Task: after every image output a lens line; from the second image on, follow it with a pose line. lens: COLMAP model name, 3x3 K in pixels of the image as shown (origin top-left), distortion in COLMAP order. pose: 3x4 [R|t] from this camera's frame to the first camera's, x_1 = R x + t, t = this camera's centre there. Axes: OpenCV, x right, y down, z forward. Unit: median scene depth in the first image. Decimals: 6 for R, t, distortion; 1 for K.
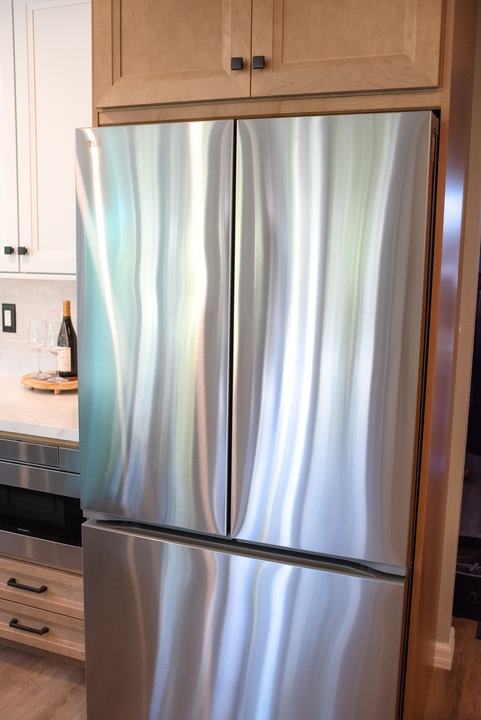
lens RADIAL K [[725.9, 0, 240.5], [0, 725.9, 360.0], [0, 0, 1]] dist [-0.079716, 0.031661]
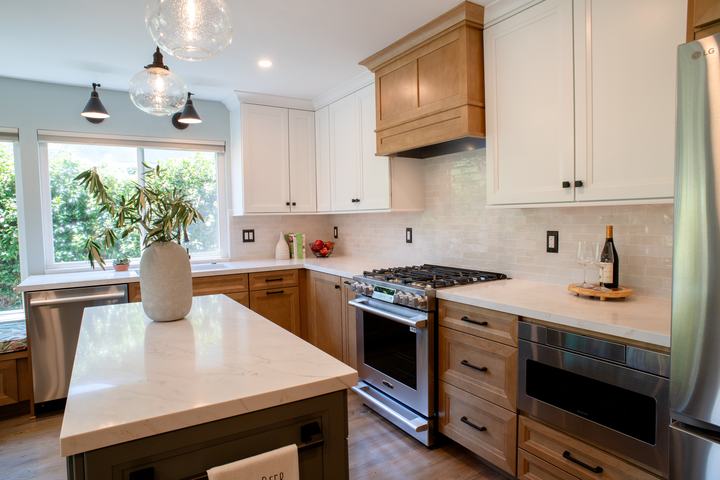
lens RADIAL K [[429.0, 0, 349.8], [0, 429.0, 240.2], [0, 0, 1]] dist [-0.087357, 0.053035]
pose [[0.800109, -0.000033, -0.599854, -0.171221], [-0.064064, 0.994276, -0.085506, 0.033148], [0.596424, 0.106843, 0.795527, 0.173225]]
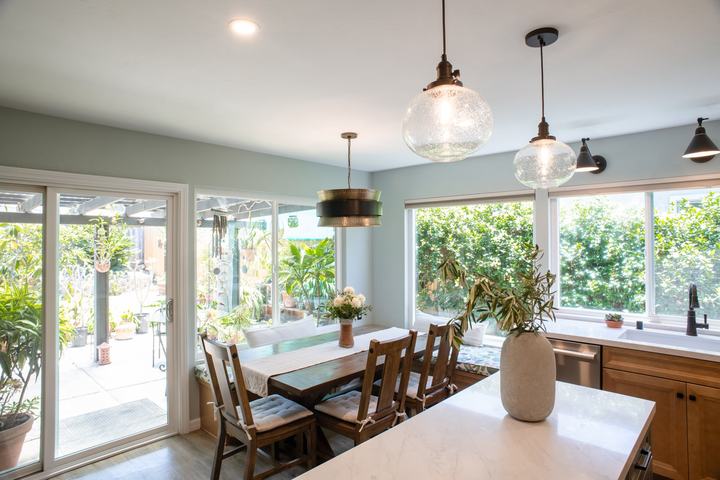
lens RADIAL K [[409.4, 0, 360.0], [0, 409.4, 240.0], [0, 0, 1]] dist [-0.097012, 0.064912]
pose [[-0.358218, -0.025370, -0.933293, -0.166721], [-0.154297, 0.987494, 0.032379, -0.108133], [0.920800, 0.155603, -0.357653, 0.481106]]
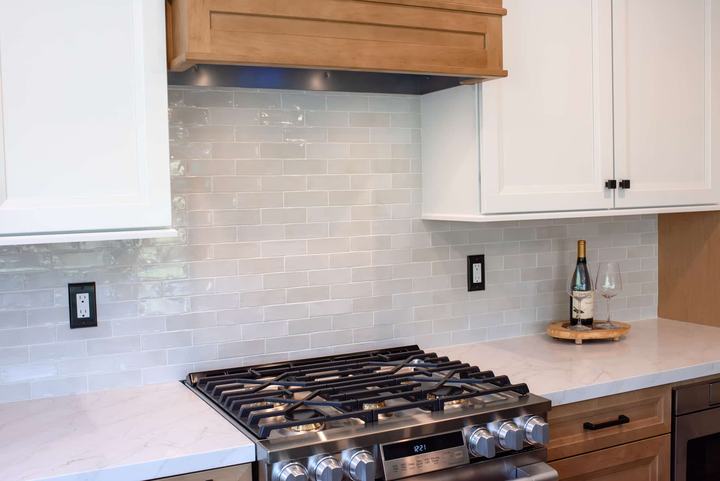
lens RADIAL K [[776.5, 0, 337.5], [0, 776.5, 241.8], [0, 0, 1]] dist [-0.071055, 0.017436]
pose [[0.665836, -0.081973, 0.741581, -1.189473], [0.156362, 0.987205, -0.031268, -0.100032], [-0.729530, 0.136774, 0.670134, 0.586468]]
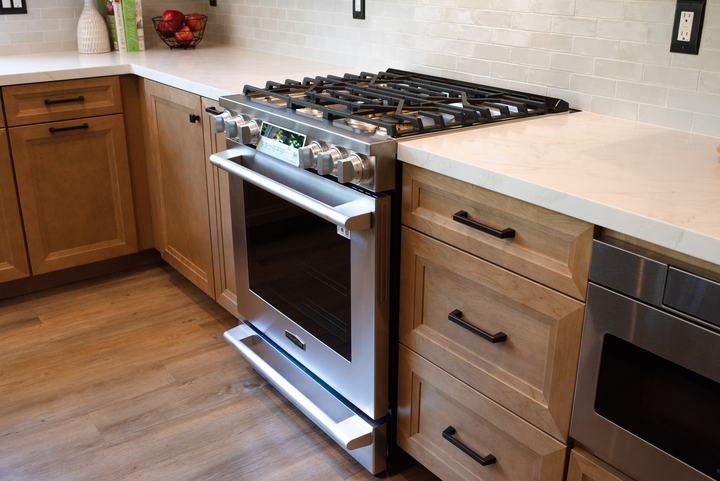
lens RADIAL K [[725.9, 0, 367.5], [0, 725.9, 240.0], [0, 0, 1]] dist [-0.079716, 0.031661]
pose [[0.856162, 0.170780, -0.487669, -0.264762], [-0.073616, 0.974489, 0.212019, 0.003587], [0.511437, -0.145623, 0.846892, 0.440899]]
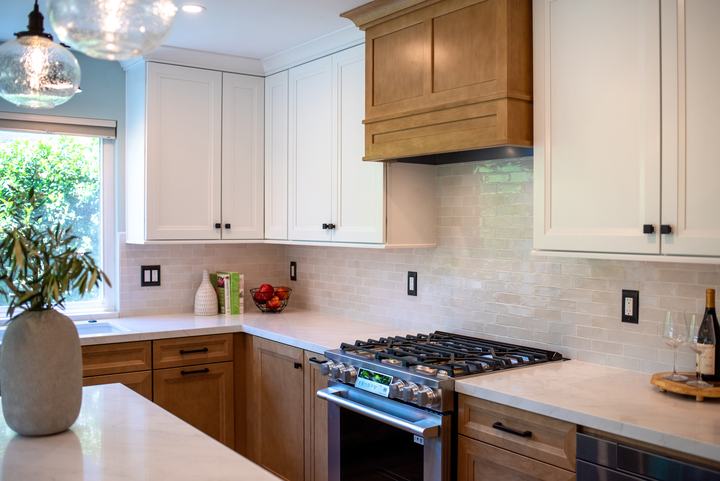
lens RADIAL K [[725.9, 0, 367.5], [0, 725.9, 240.0], [0, 0, 1]] dist [-0.079716, 0.031661]
pose [[0.847515, -0.003158, -0.530763, -0.141403], [-0.074674, 0.989327, -0.125126, -0.005030], [0.525493, 0.145681, 0.838233, 0.090117]]
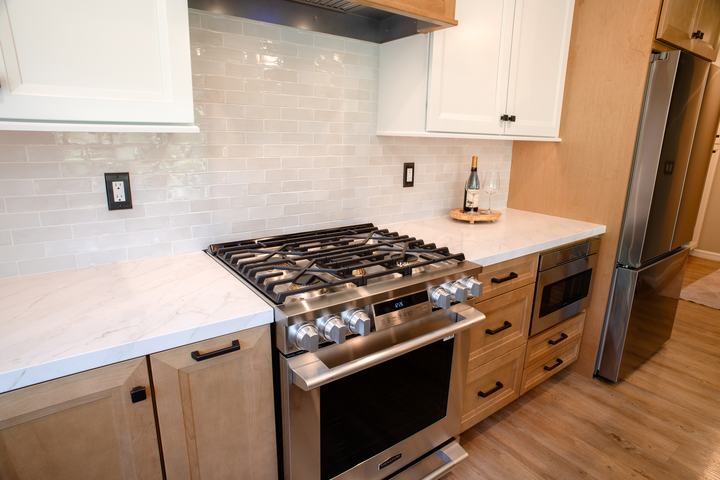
lens RADIAL K [[409.4, 0, 360.0], [0, 409.4, 240.0], [0, 0, 1]] dist [-0.097012, 0.064912]
pose [[0.520439, -0.217817, 0.825650, -1.054471], [0.124897, 0.975937, 0.178737, -0.093509], [-0.844715, 0.010099, 0.535121, 0.788507]]
